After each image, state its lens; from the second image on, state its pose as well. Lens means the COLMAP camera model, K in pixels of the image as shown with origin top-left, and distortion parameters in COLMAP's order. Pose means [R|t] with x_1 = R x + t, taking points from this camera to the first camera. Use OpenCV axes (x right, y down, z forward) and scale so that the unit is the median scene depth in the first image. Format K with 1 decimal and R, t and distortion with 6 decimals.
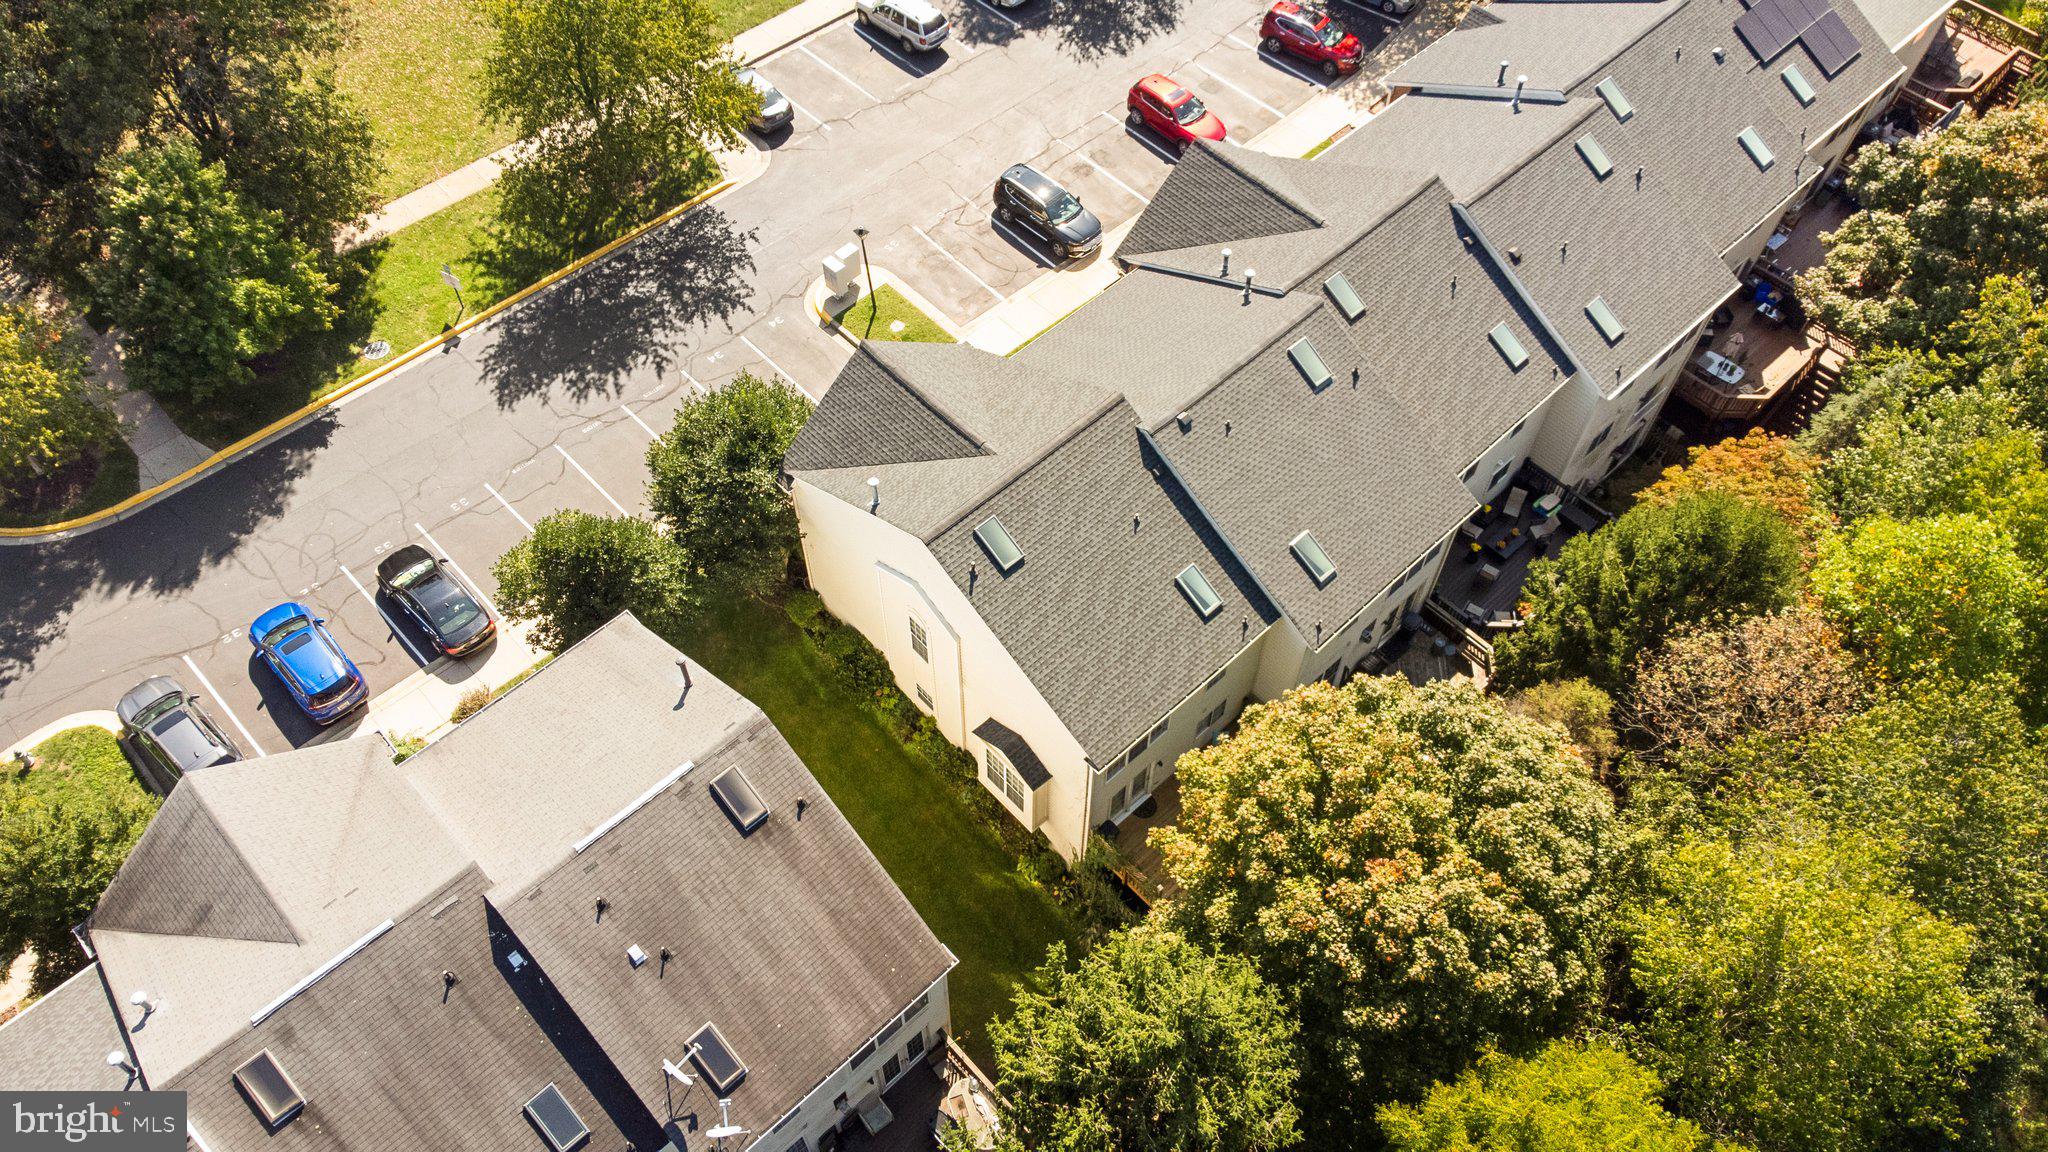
lens RADIAL K [[1528.5, 0, 1034.1], [0, 1528.5, 576.6], [0, 0, 1]] dist [0.001770, 0.072019]
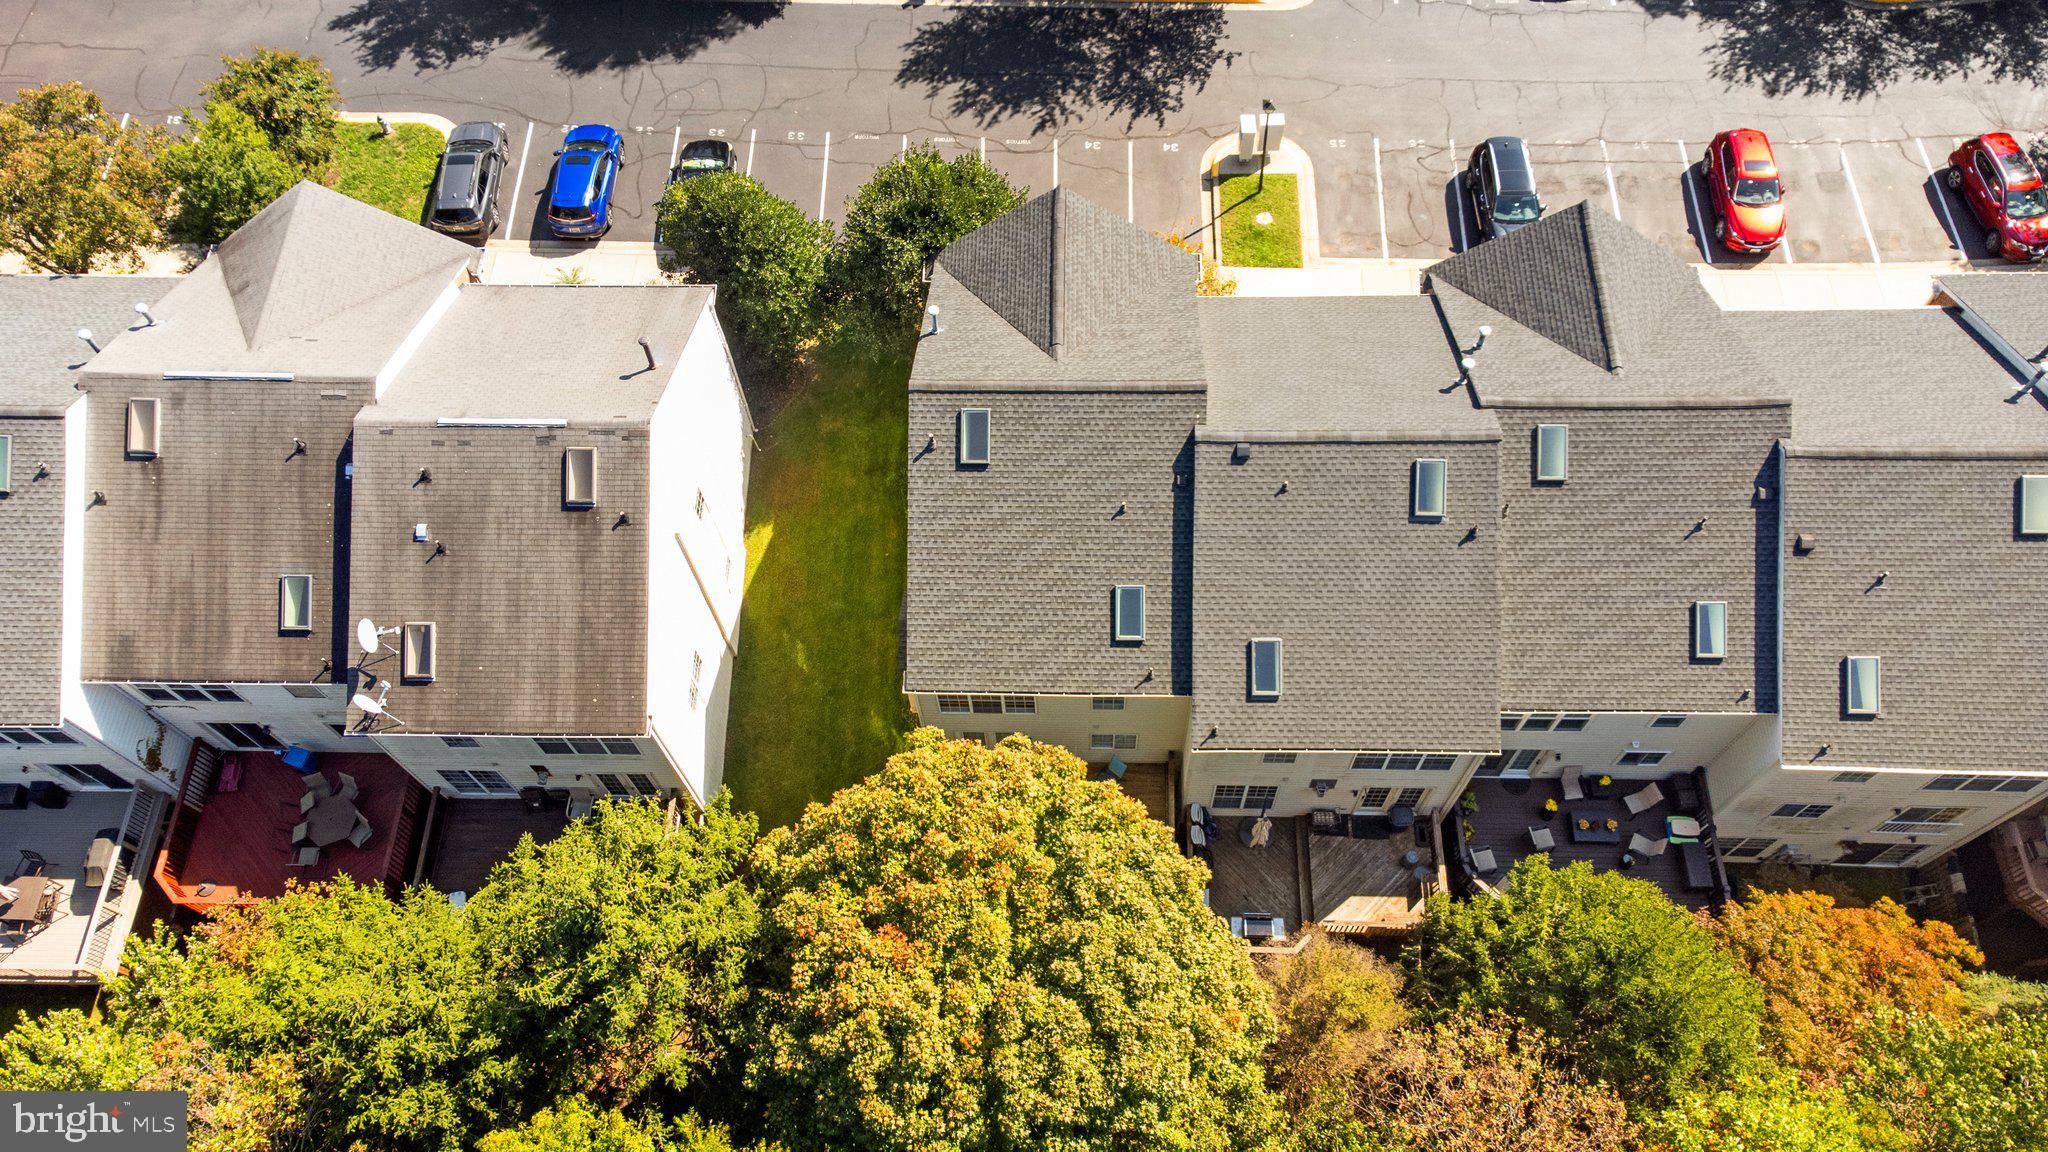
lens RADIAL K [[1528.5, 0, 1034.1], [0, 1528.5, 576.6], [0, 0, 1]] dist [0.001770, 0.072019]
pose [[0.709303, 0.609966, -0.353314, 0.317091], [-0.560119, 0.792013, 0.242863, -0.165501], [0.427968, 0.025634, 0.903430, 0.141045]]
